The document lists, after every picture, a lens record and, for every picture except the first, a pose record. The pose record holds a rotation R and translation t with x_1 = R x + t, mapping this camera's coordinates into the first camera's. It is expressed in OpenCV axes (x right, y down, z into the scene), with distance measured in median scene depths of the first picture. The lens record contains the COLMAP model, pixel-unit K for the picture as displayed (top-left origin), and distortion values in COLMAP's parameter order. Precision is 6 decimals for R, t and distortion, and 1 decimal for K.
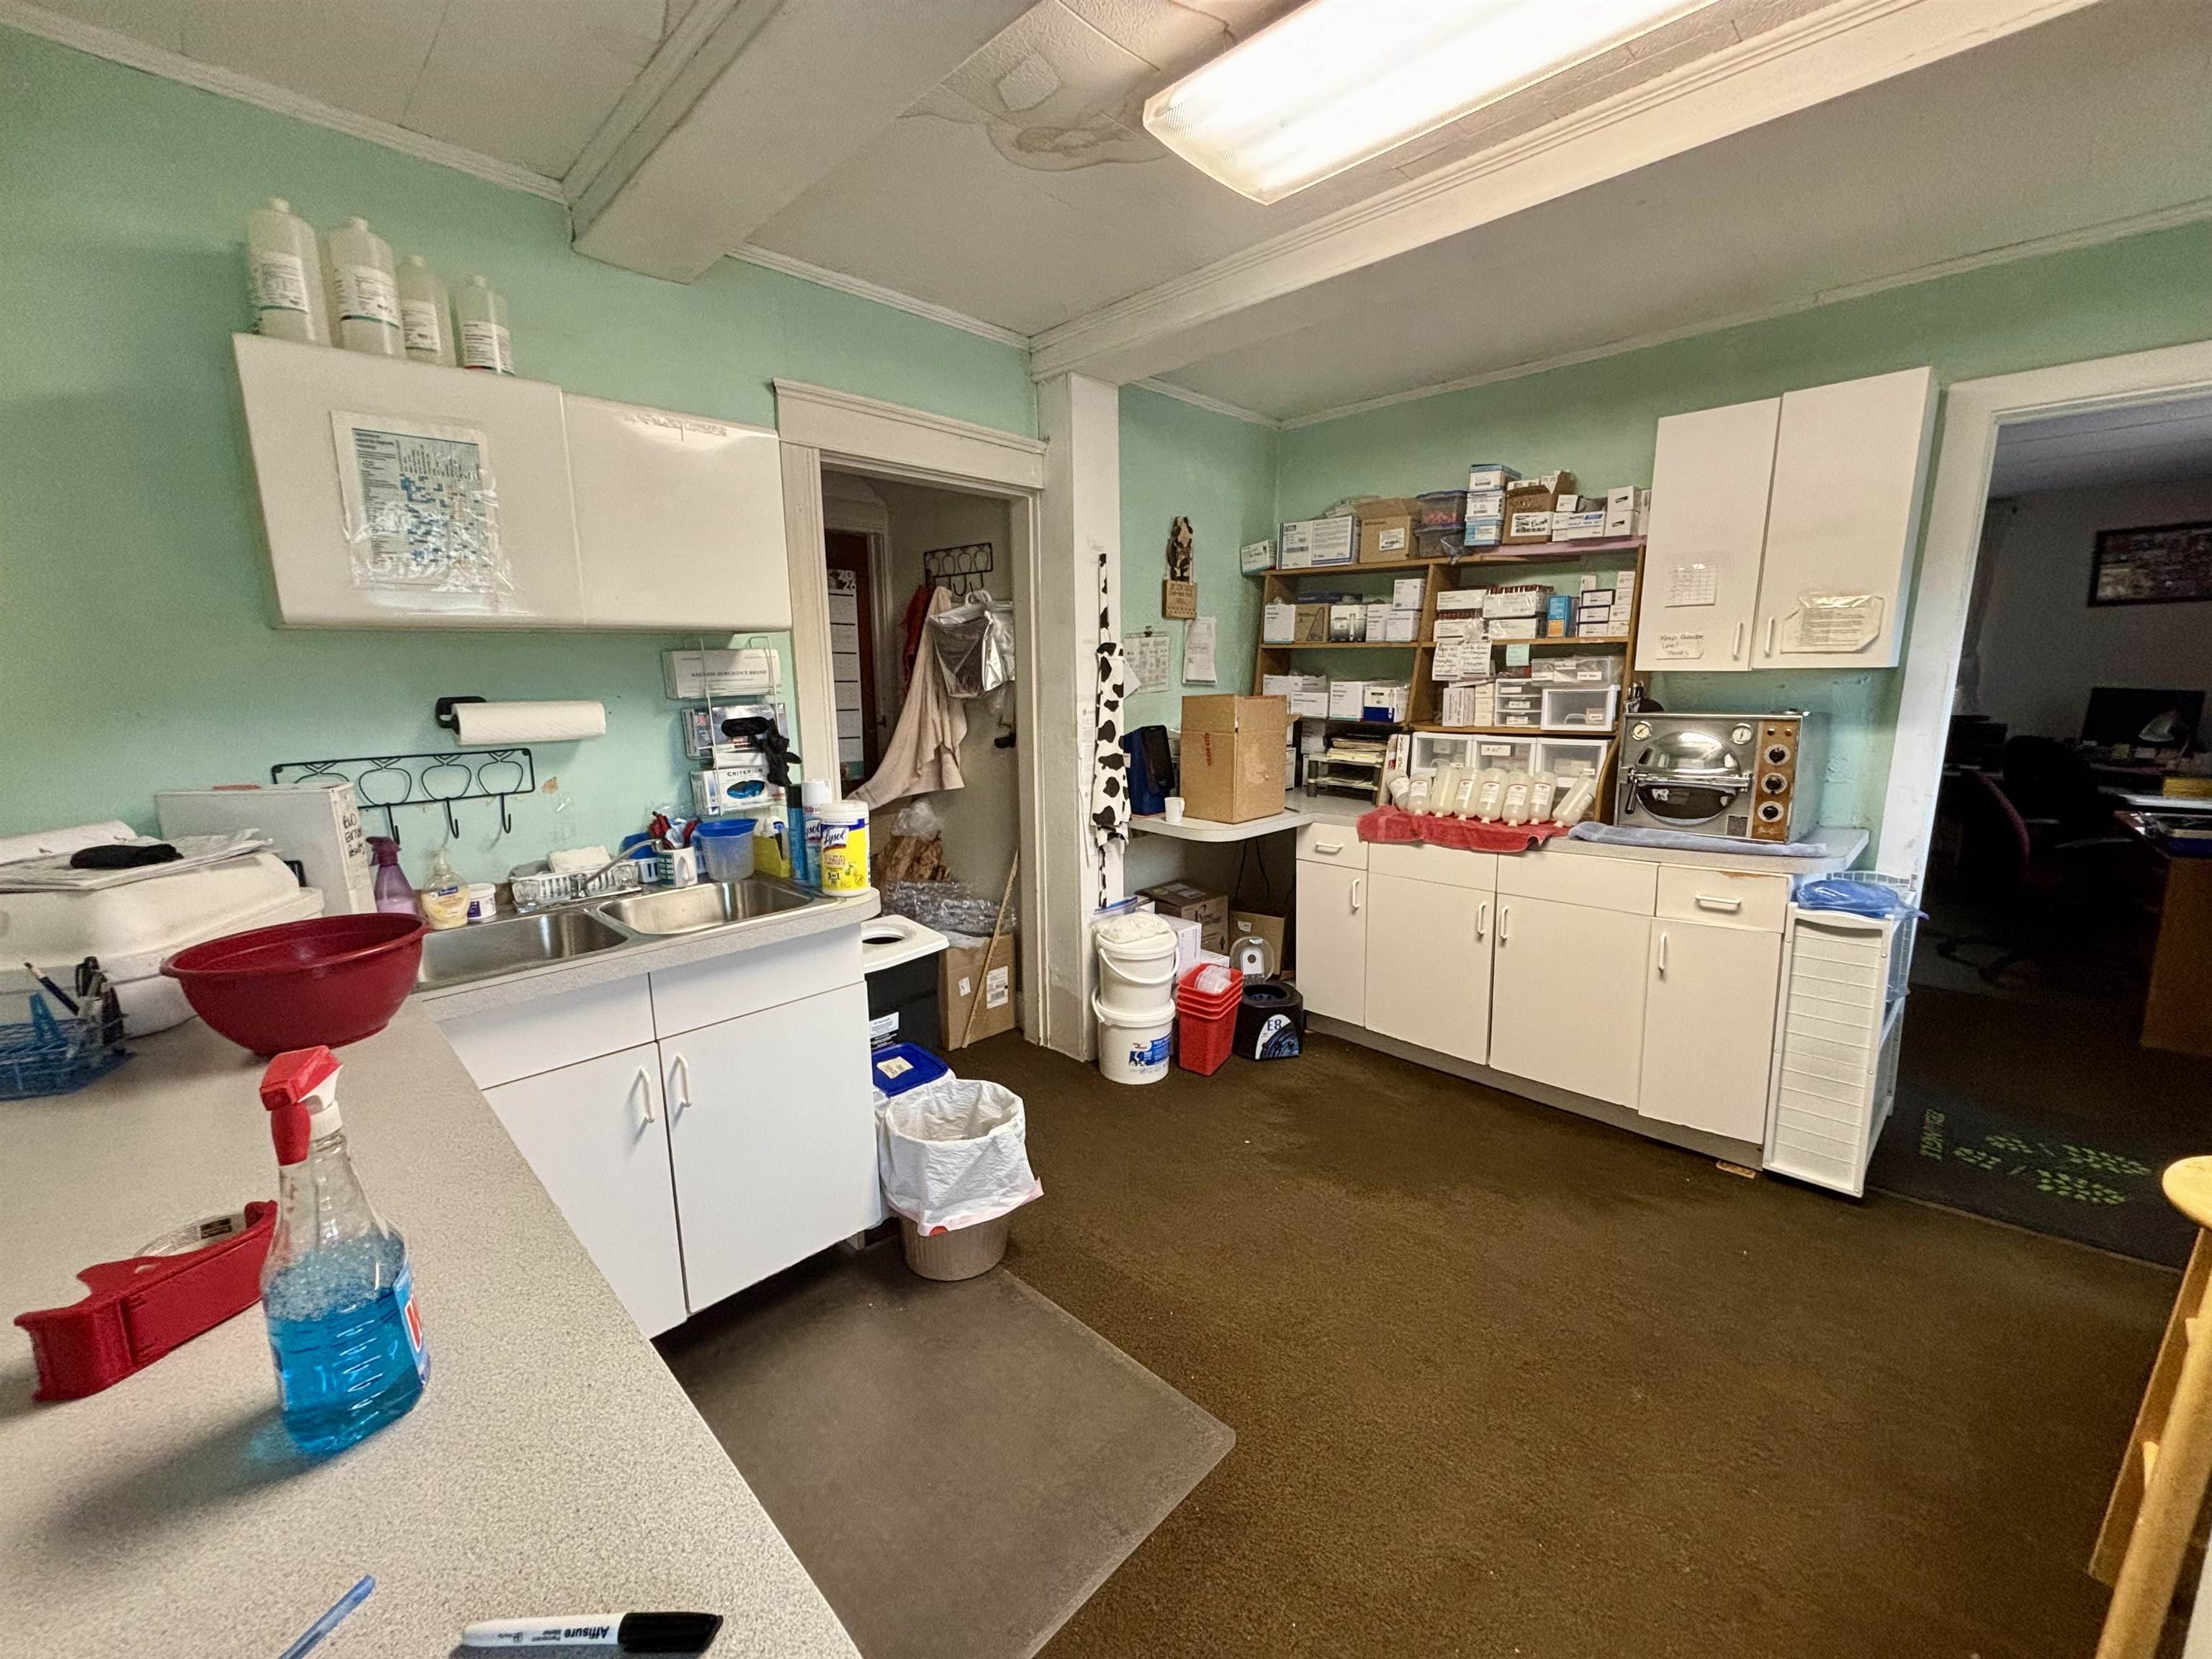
lens RADIAL K [[893.8, 0, 1103.2], [0, 893.8, 830.6], [0, 0, 1]] dist [0.001434, 0.000004]
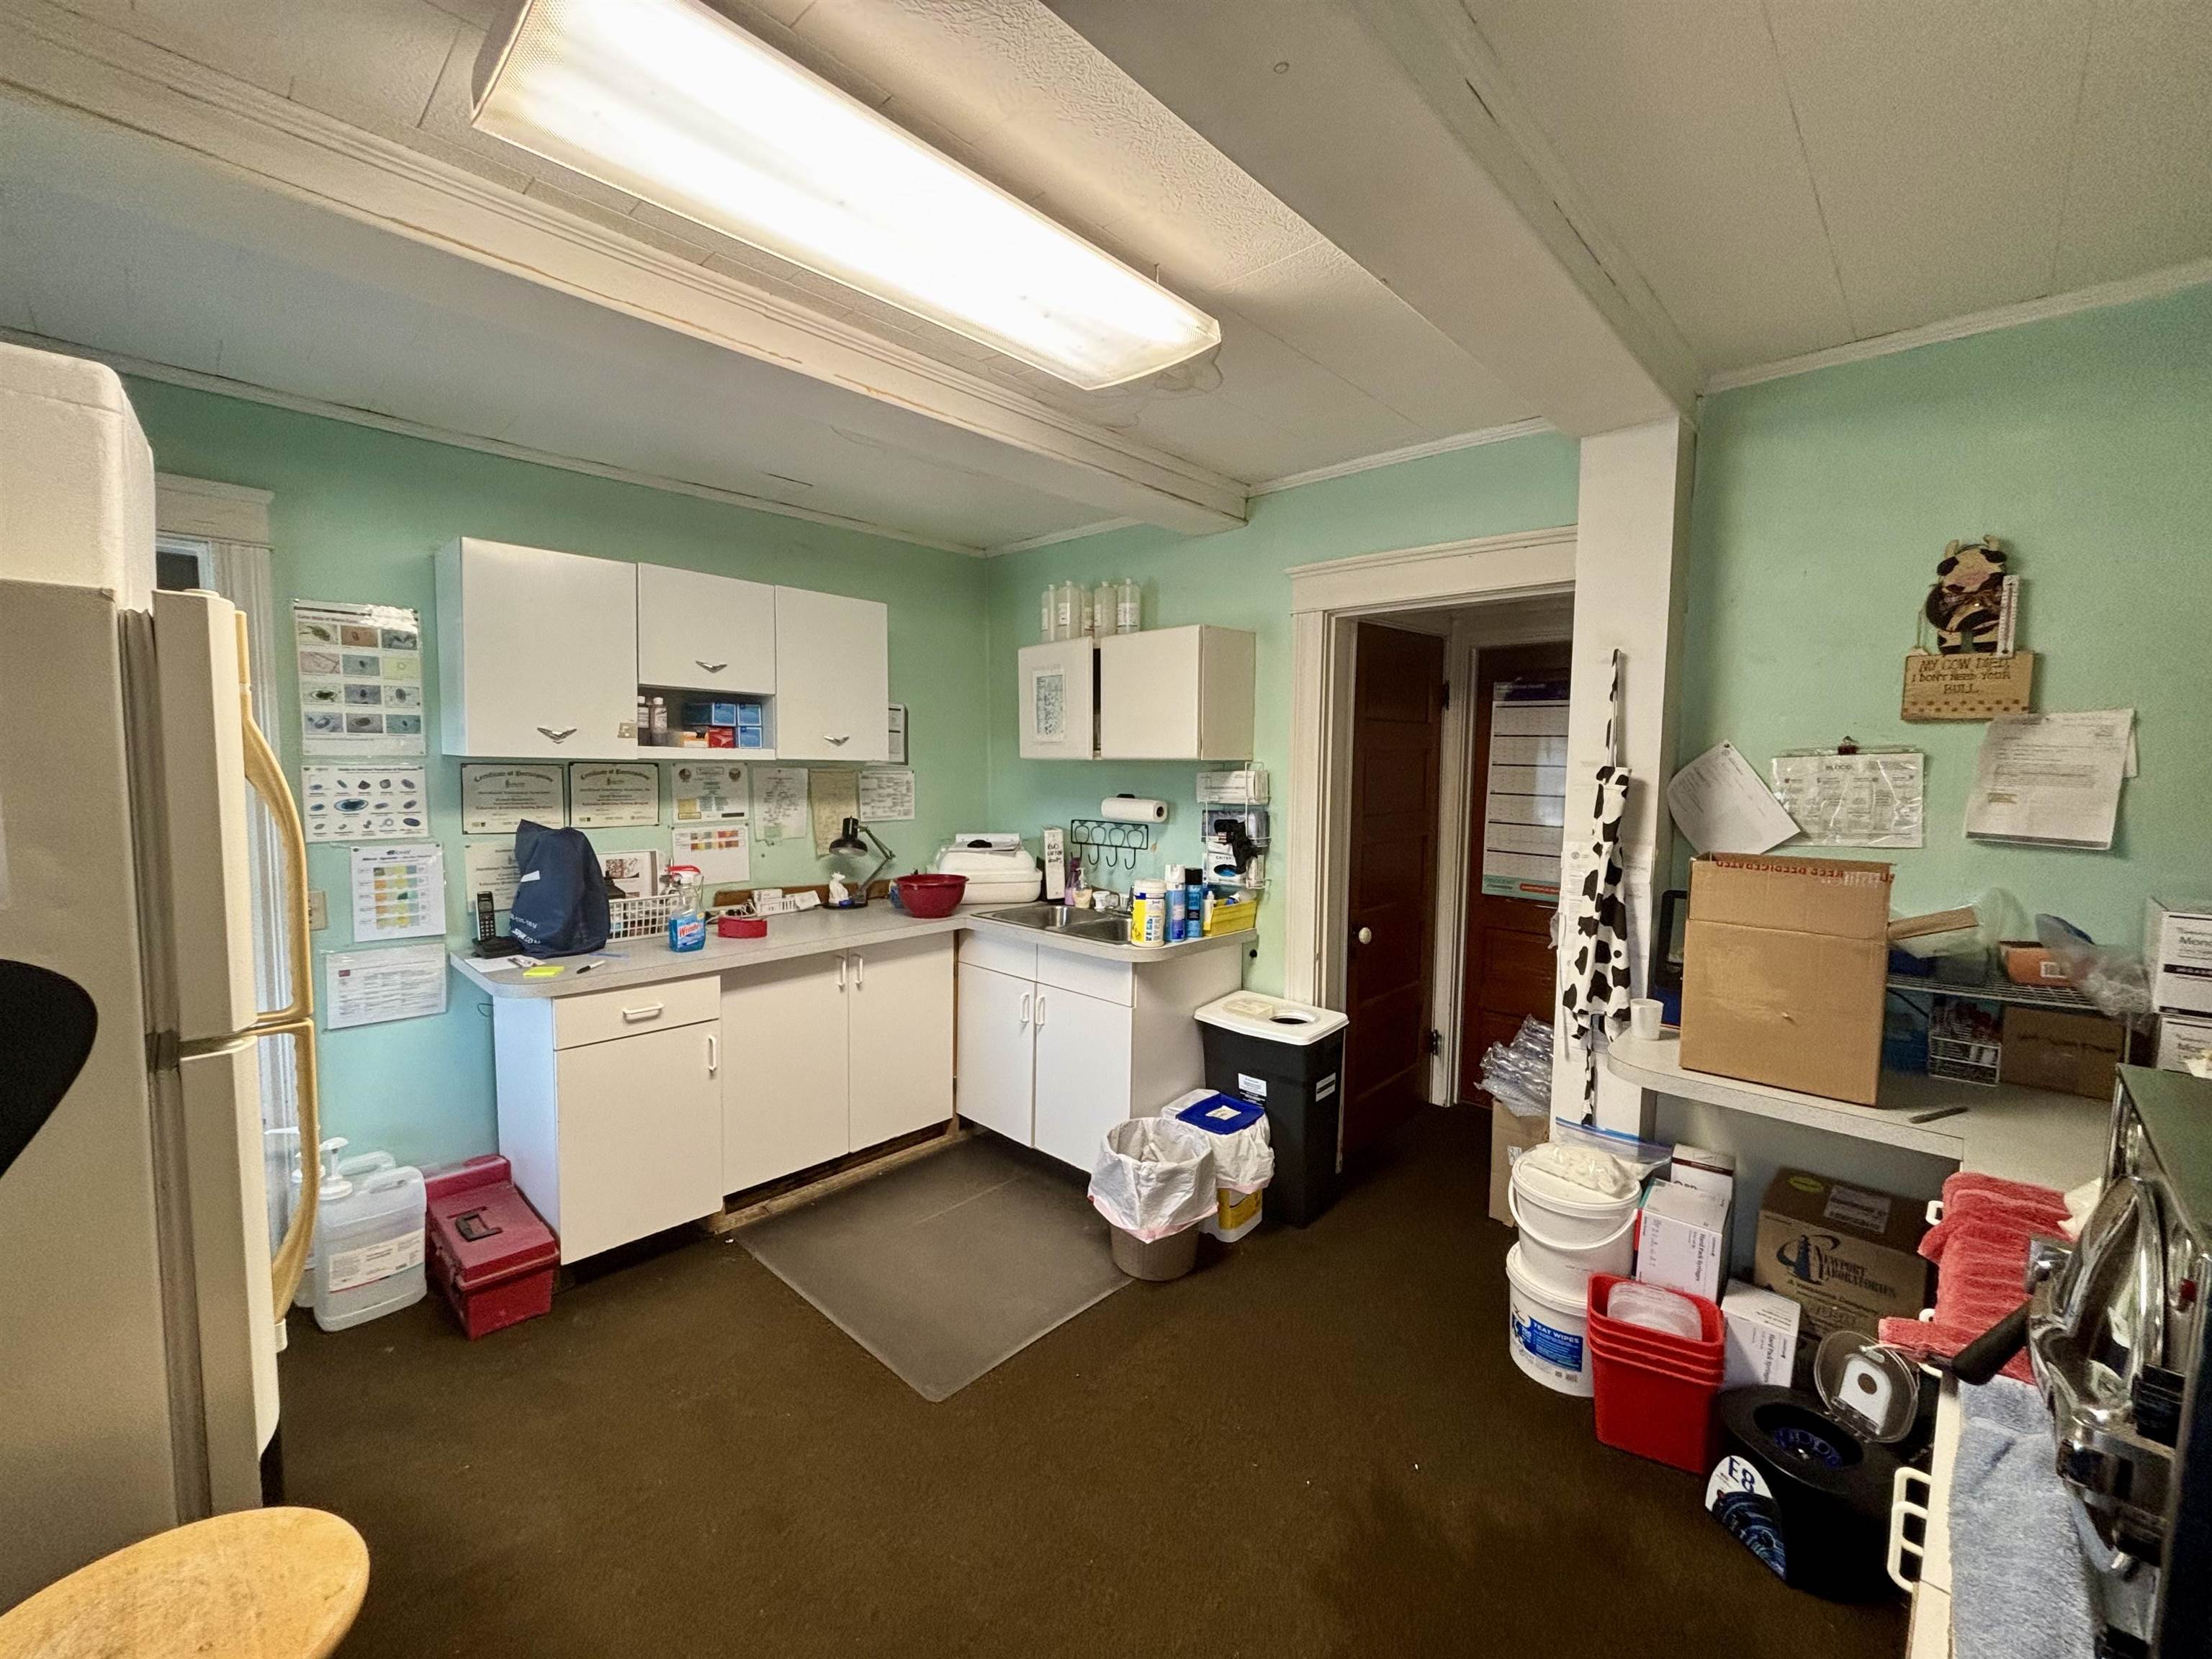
lens RADIAL K [[893.8, 0, 1103.0], [0, 893.8, 824.2], [0, 0, 1]] dist [0.001434, 0.000004]
pose [[0.013496, 0.081811, -0.996557, 0.945055], [-0.188141, 0.979054, 0.077826, -0.183126], [0.982049, 0.186443, 0.028605, 0.739494]]
